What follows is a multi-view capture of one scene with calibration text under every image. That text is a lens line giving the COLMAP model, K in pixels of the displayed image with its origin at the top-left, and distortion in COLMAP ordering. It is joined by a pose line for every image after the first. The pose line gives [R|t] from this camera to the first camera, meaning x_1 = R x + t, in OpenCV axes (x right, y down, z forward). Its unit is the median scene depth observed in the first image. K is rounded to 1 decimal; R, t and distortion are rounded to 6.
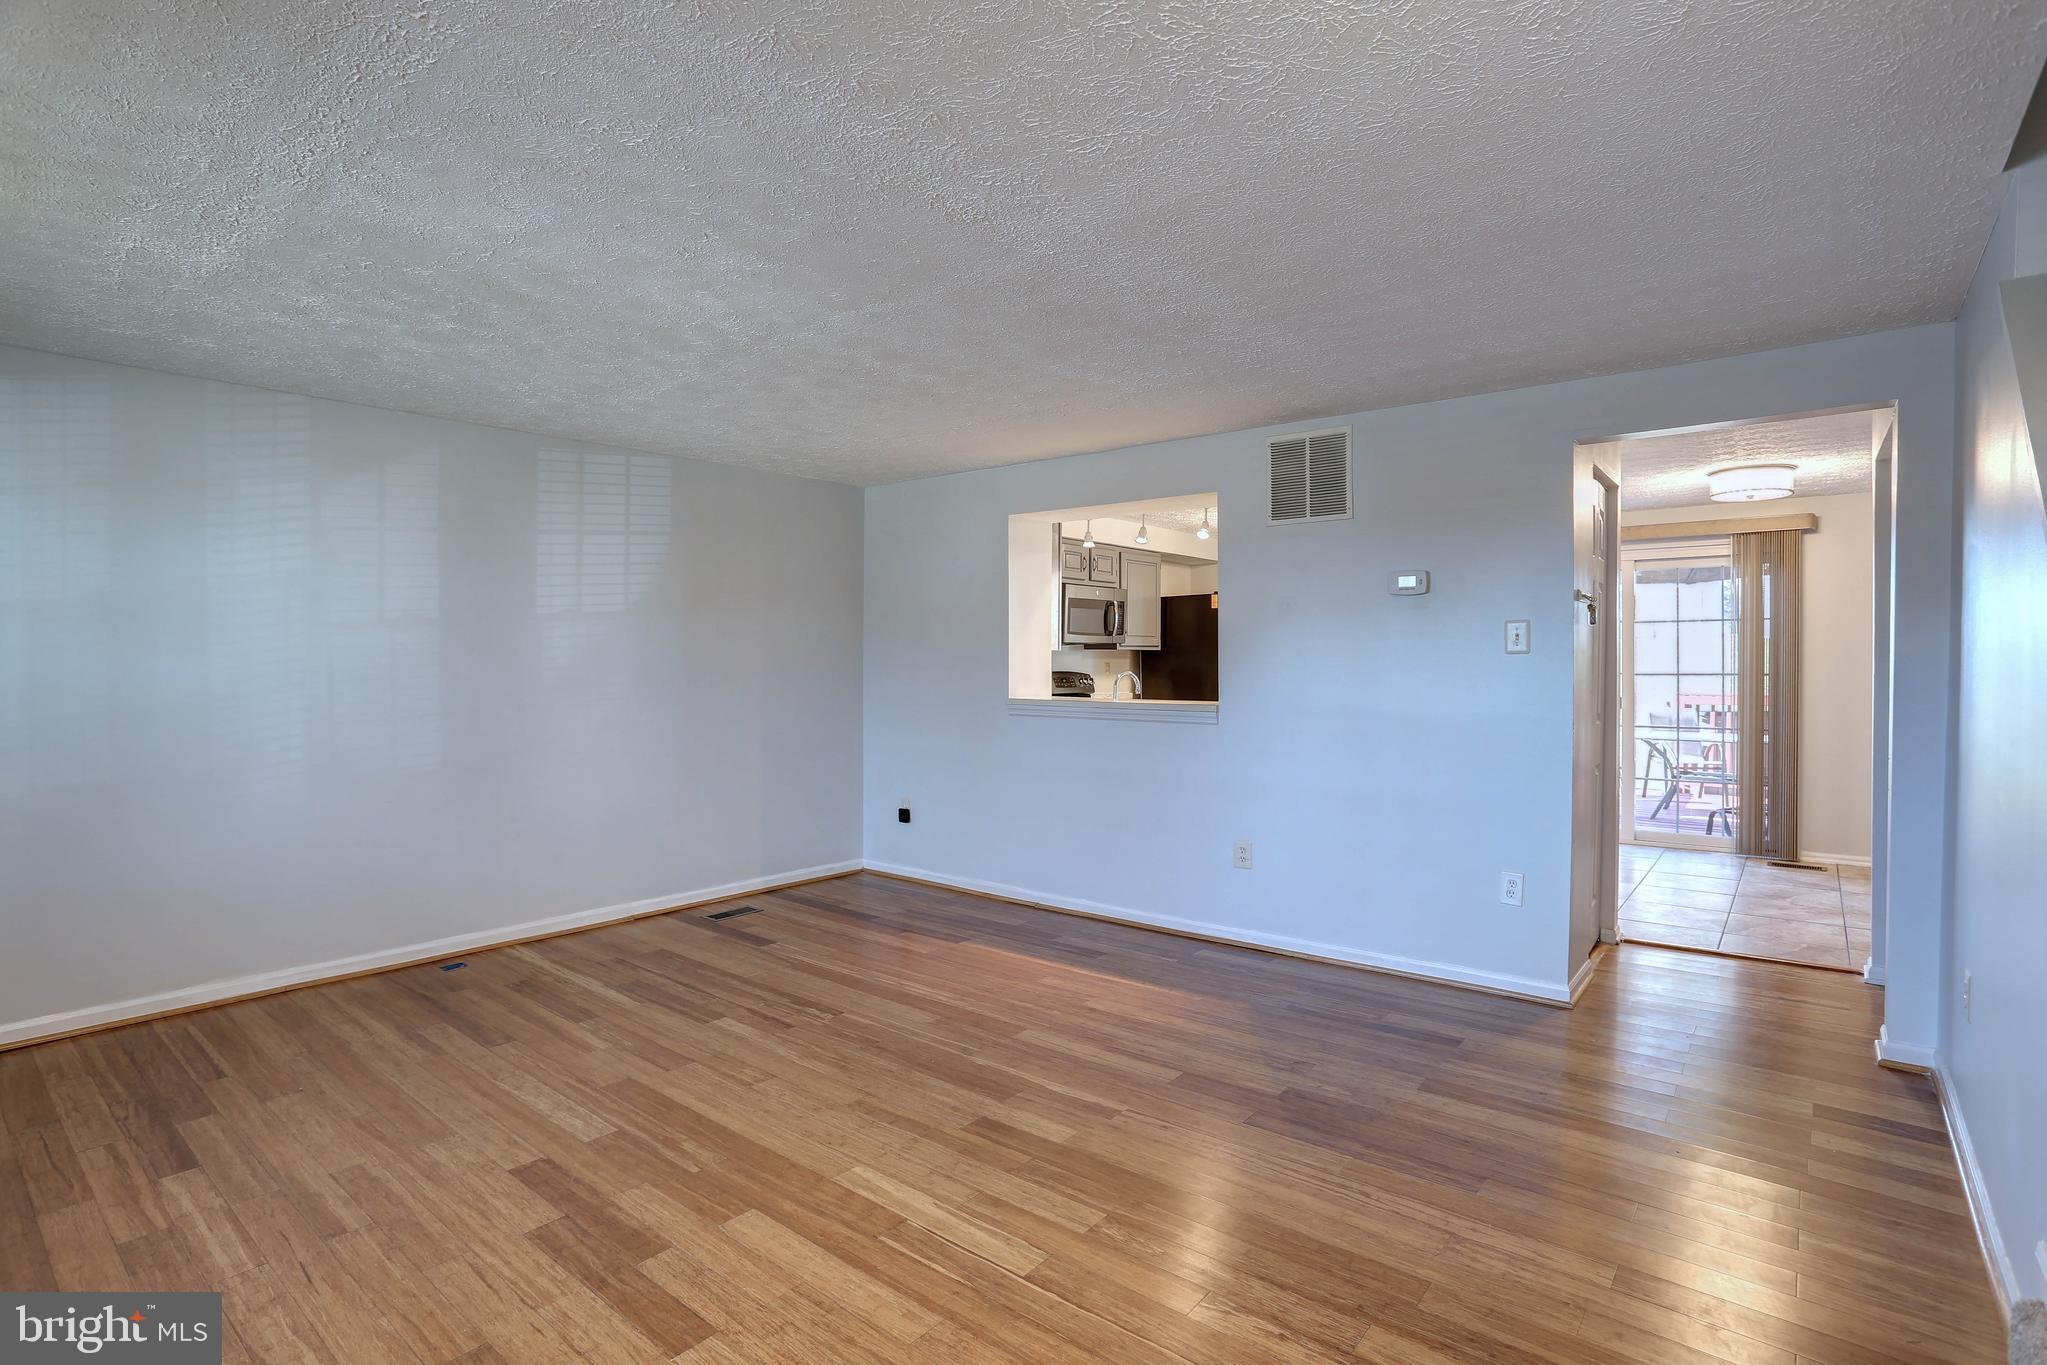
lens RADIAL K [[979.1, 0, 1023.6], [0, 979.1, 649.1], [0, 0, 1]] dist [-0.076143, 0.034342]
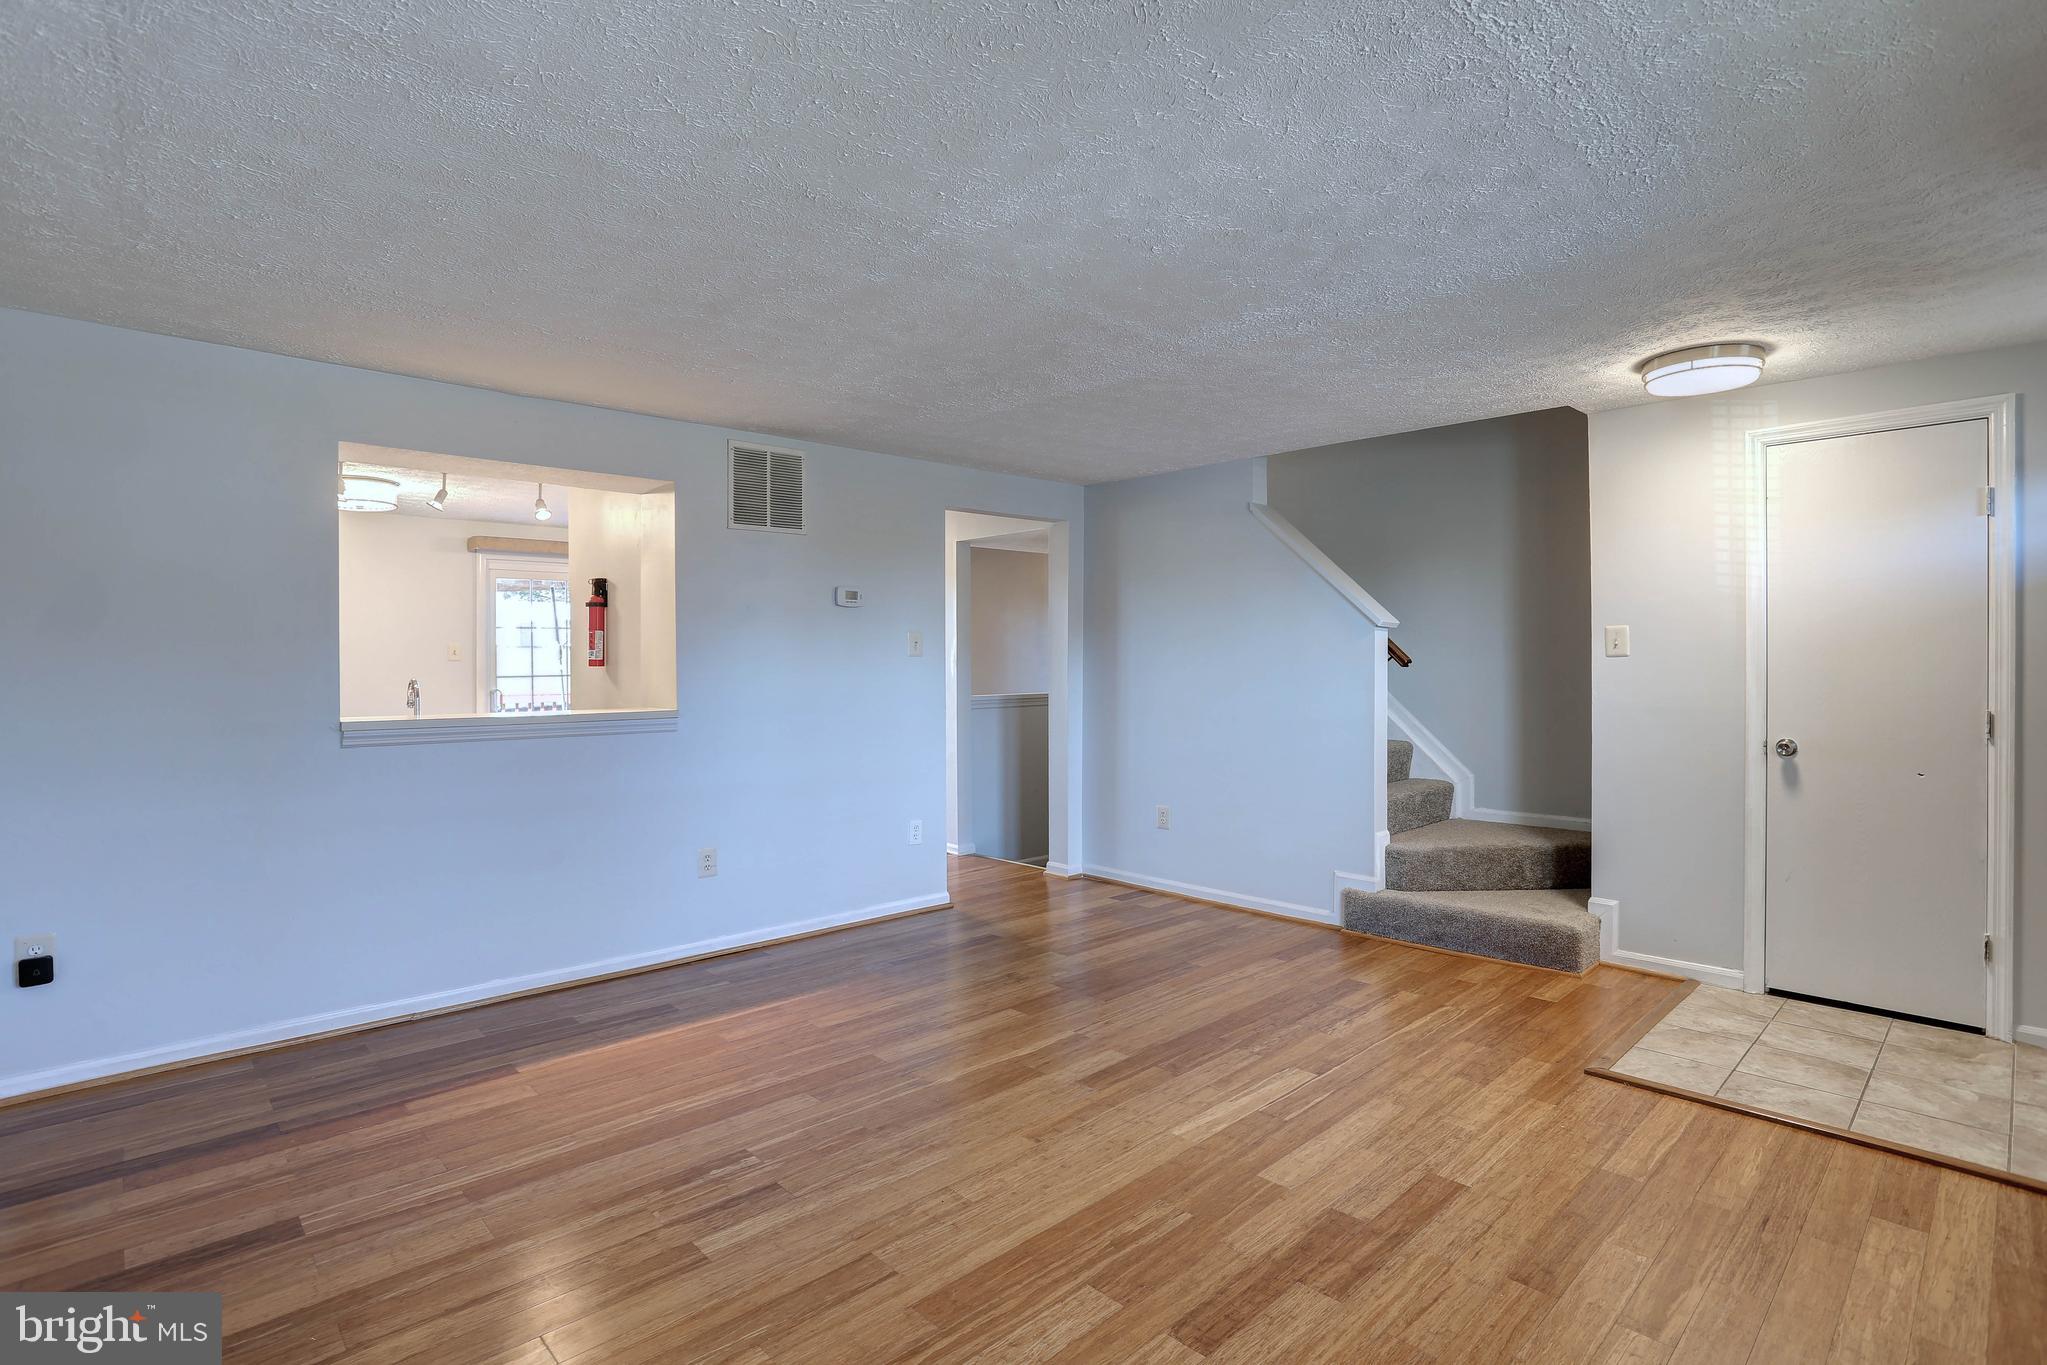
lens RADIAL K [[979.1, 0, 1023.6], [0, 979.1, 649.1], [0, 0, 1]] dist [-0.076143, 0.034342]
pose [[0.143950, 0.012767, 0.989503, -0.870787], [-0.006128, 0.999909, -0.012009, 0.010306], [-0.989566, -0.004335, 0.144015, 0.697590]]
